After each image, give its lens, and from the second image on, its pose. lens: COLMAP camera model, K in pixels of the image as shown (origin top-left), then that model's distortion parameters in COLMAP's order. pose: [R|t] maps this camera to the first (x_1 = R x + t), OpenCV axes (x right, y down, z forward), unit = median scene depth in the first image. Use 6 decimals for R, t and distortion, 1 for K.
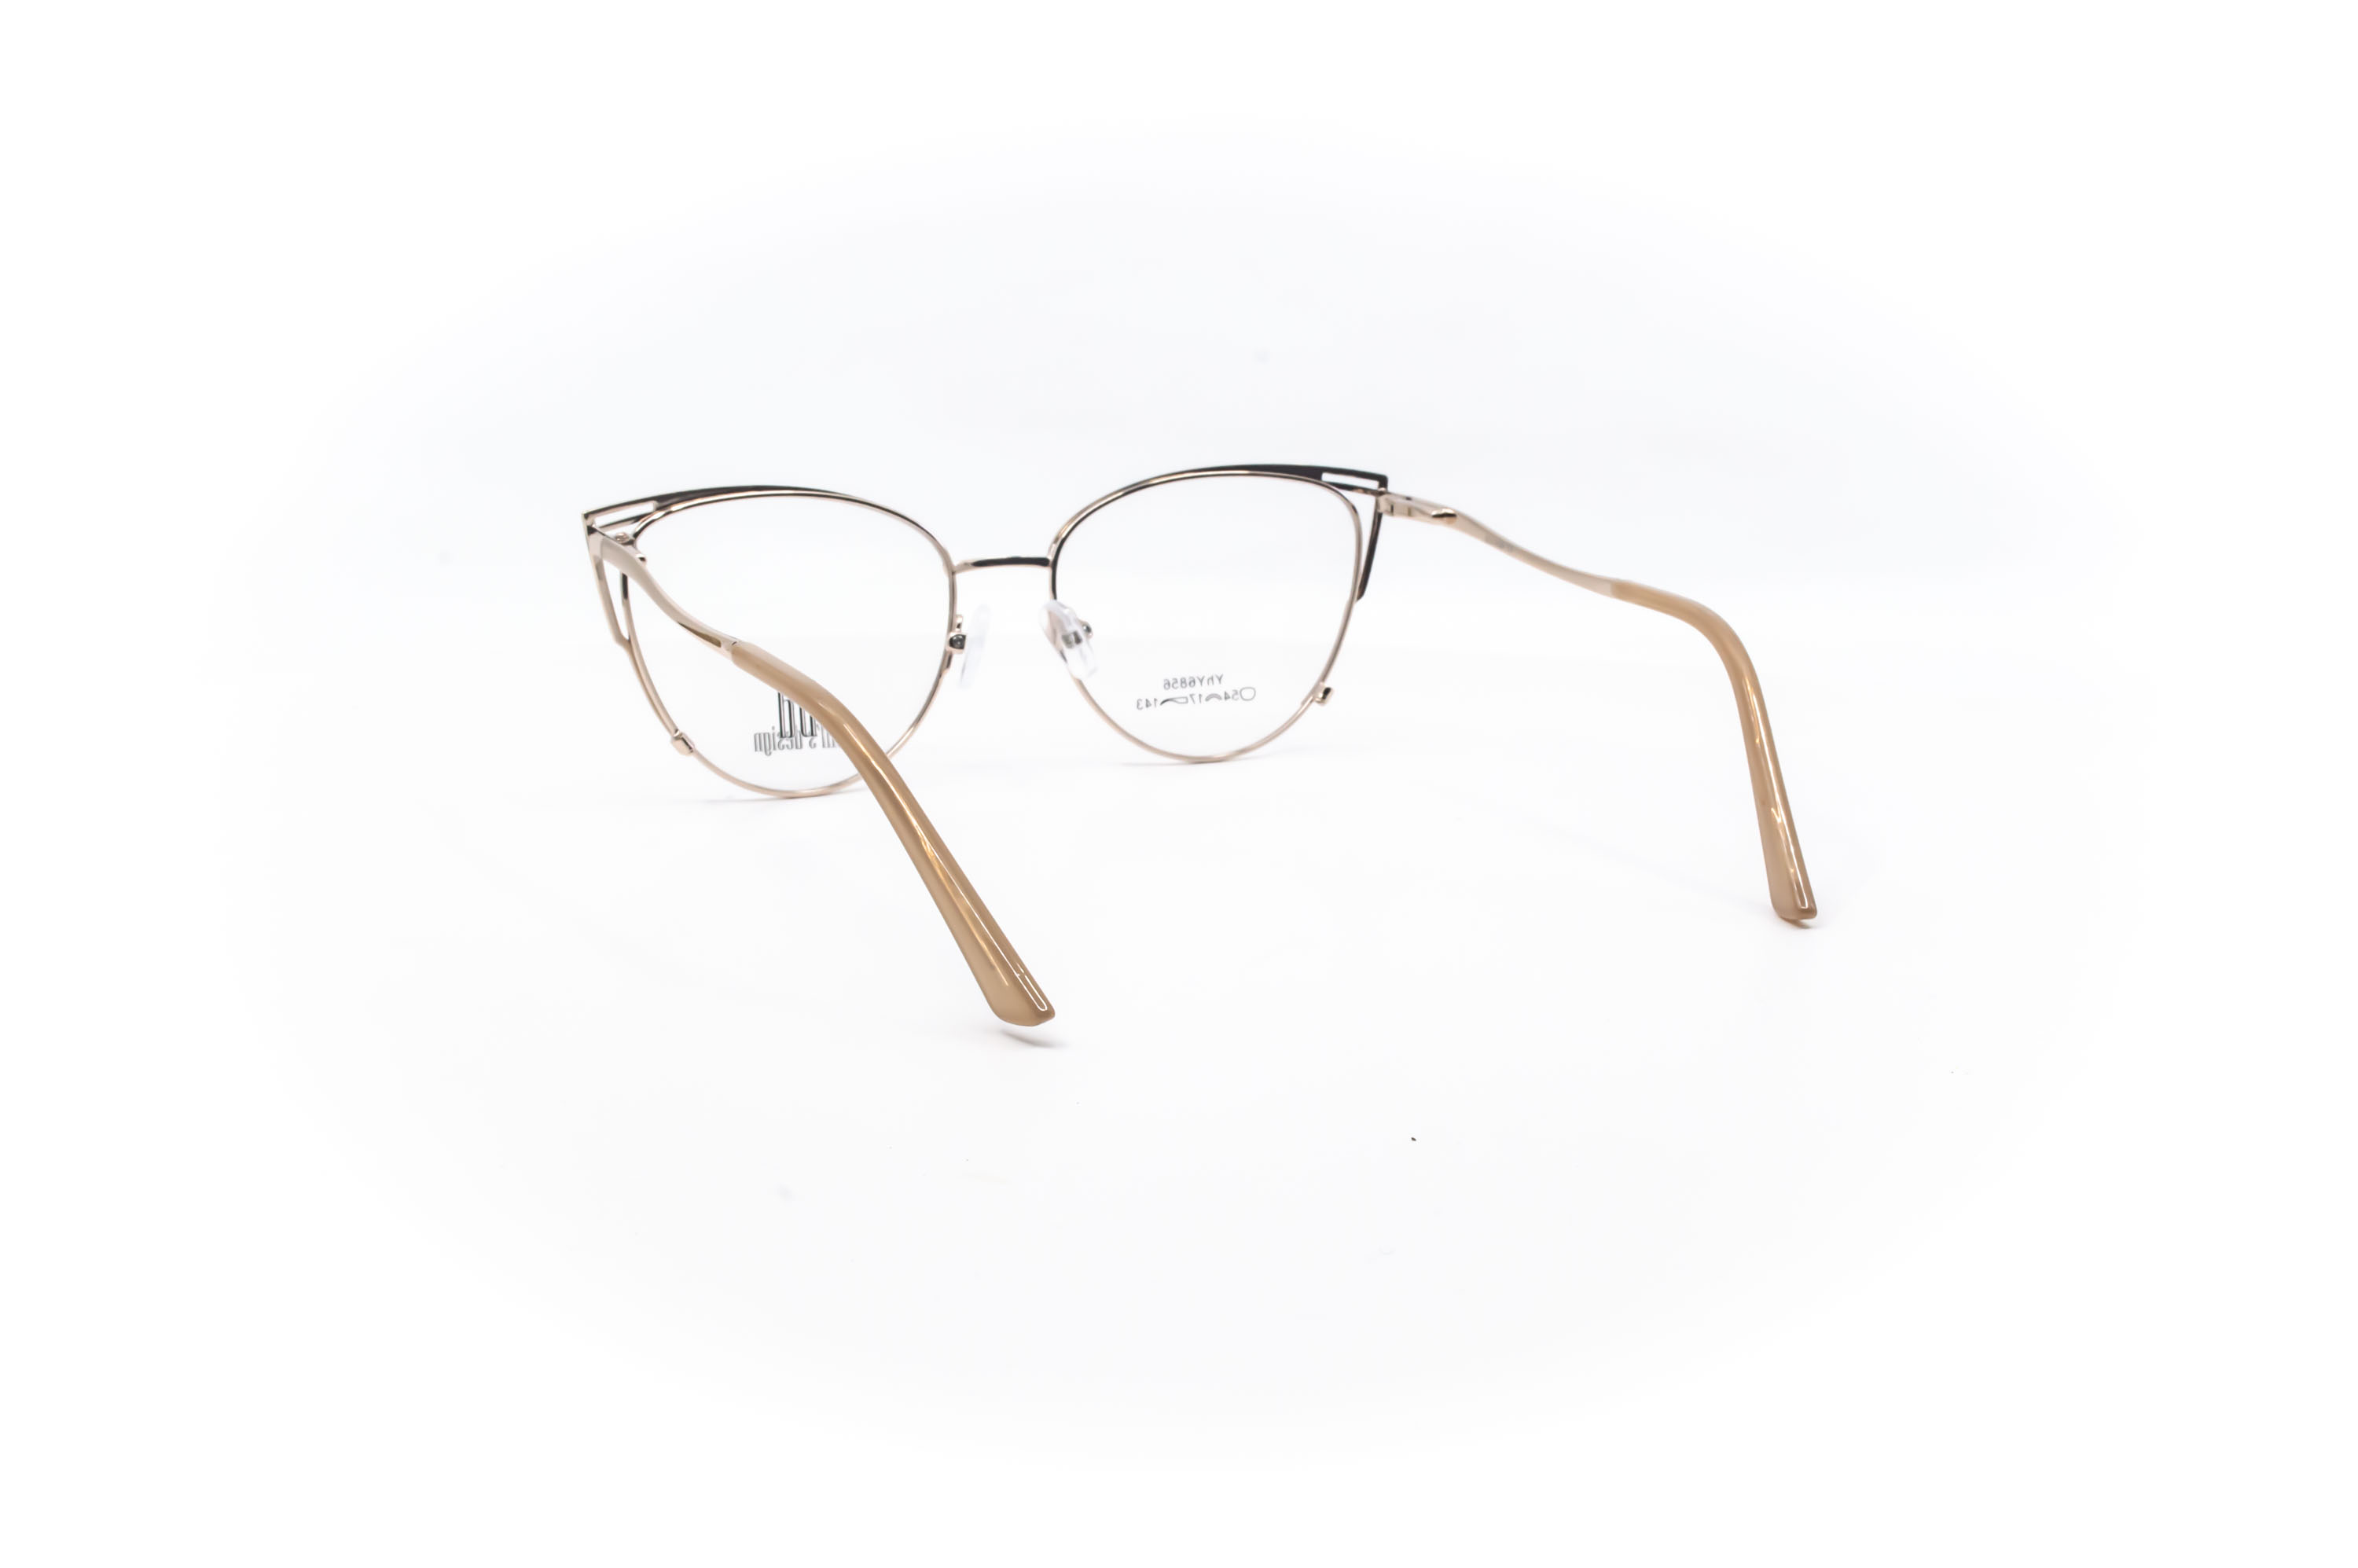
lens RADIAL K [[3075.1, 0, 1179.0], [0, 3075.1, 784.0], [0, 0, 1]] dist [-0.048575, 0.033612]
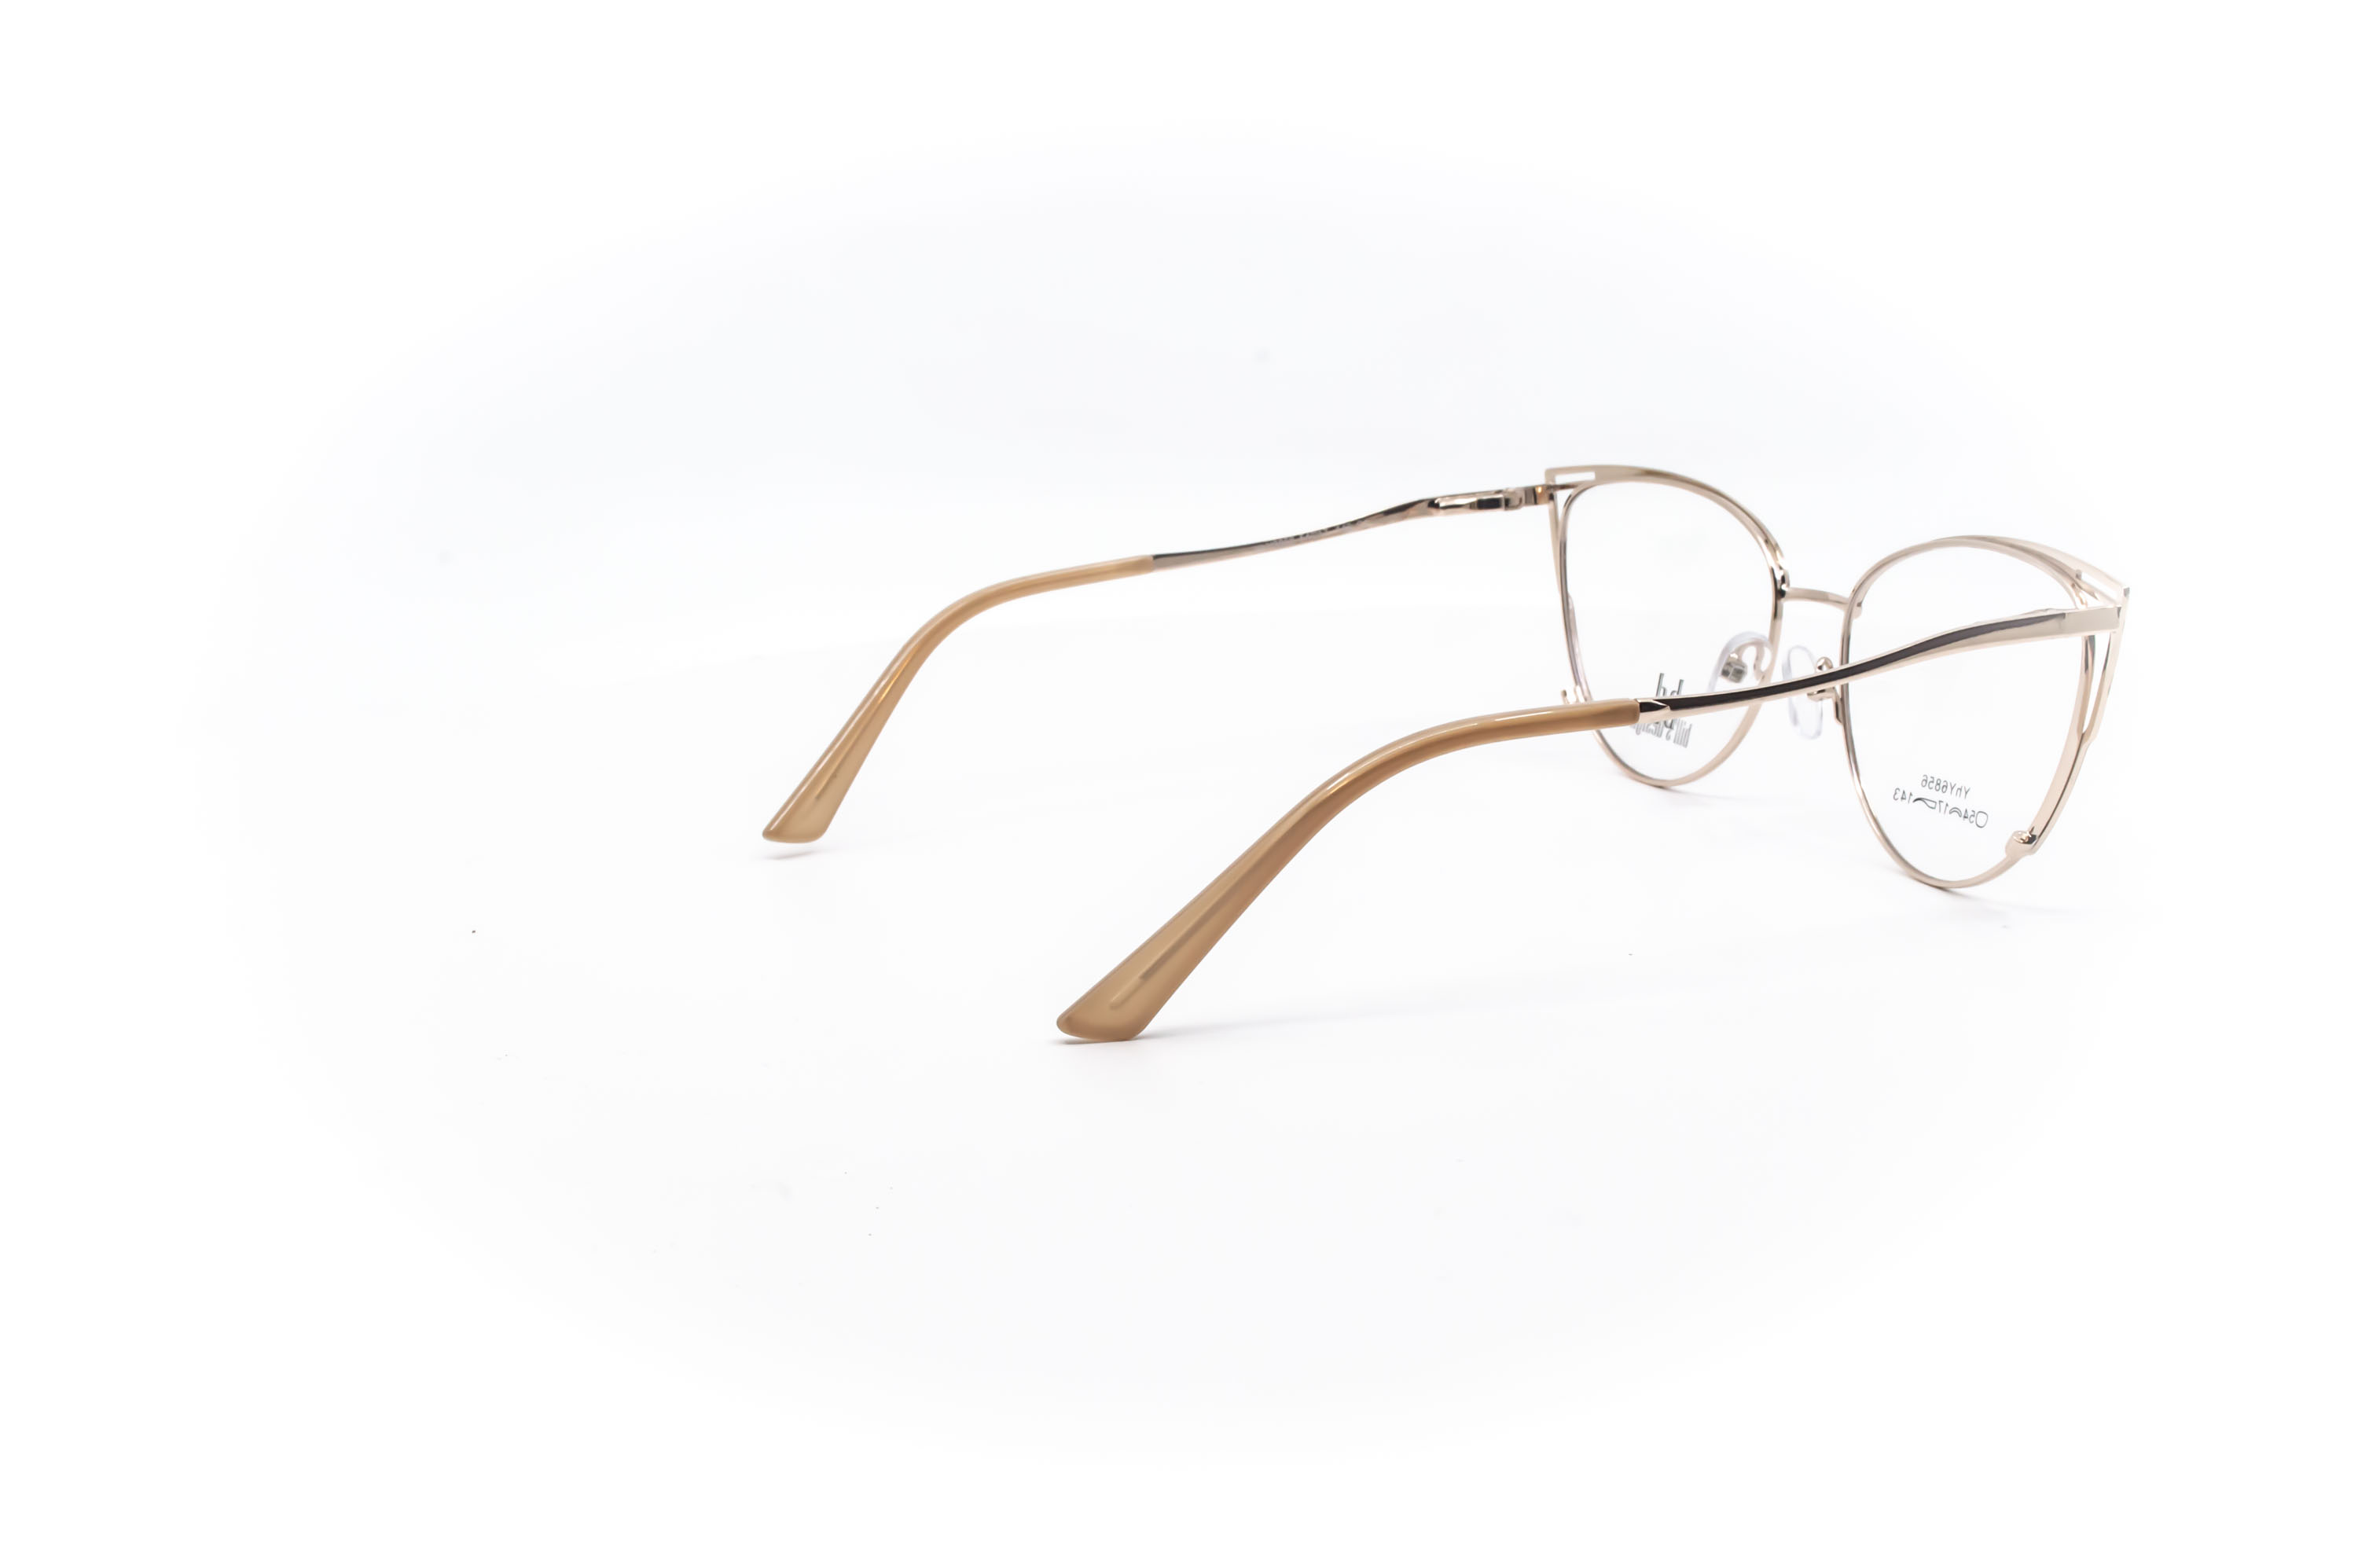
lens RADIAL K [[3075.1, 0, 1179.0], [0, 3075.1, 784.0], [0, 0, 1]] dist [-0.048575, 0.033612]
pose [[-0.004958, 0.214359, -0.976742, 0.840518], [-0.197196, 0.957365, 0.211108, -0.173249], [0.980352, 0.193656, 0.037524, 0.786275]]
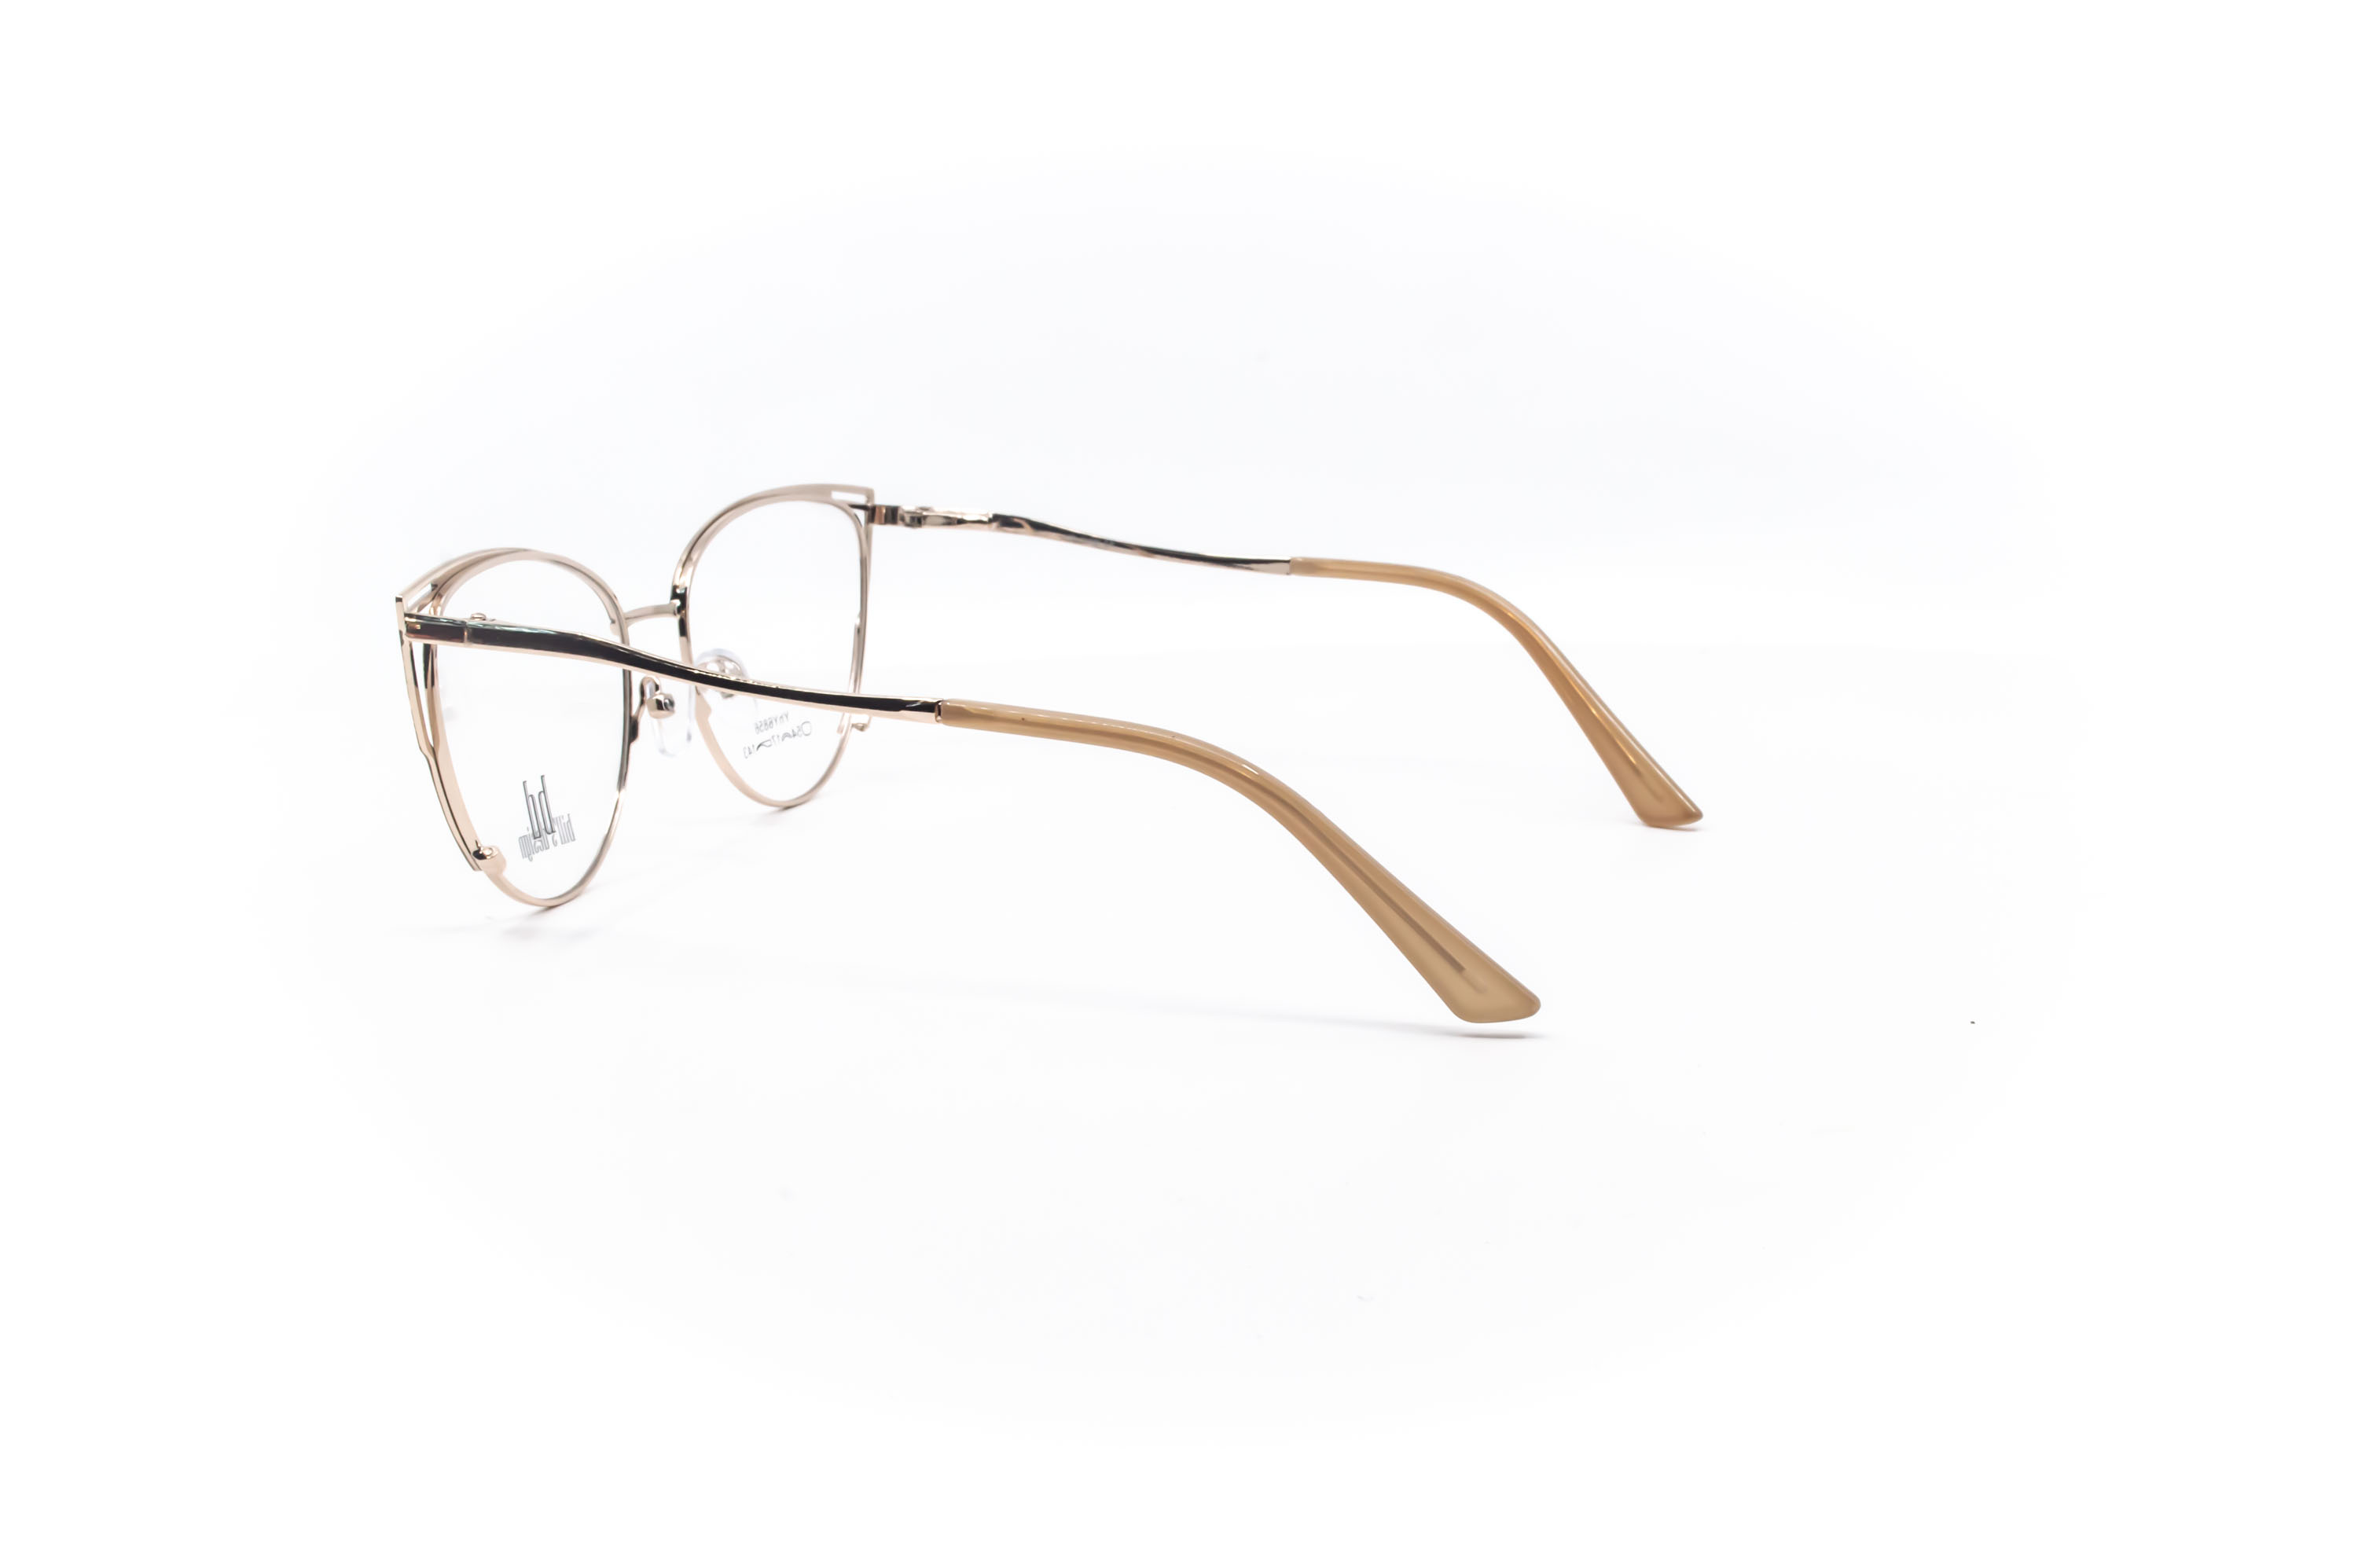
lens RADIAL K [[3075.1, 0, 1179.0], [0, 3075.1, 784.0], [0, 0, 1]] dist [-0.048575, 0.033612]
pose [[0.705789, -0.145070, 0.693410, -0.576794], [0.149211, 0.987292, 0.054678, -0.048736], [-0.692530, 0.064873, 0.718466, 0.247367]]
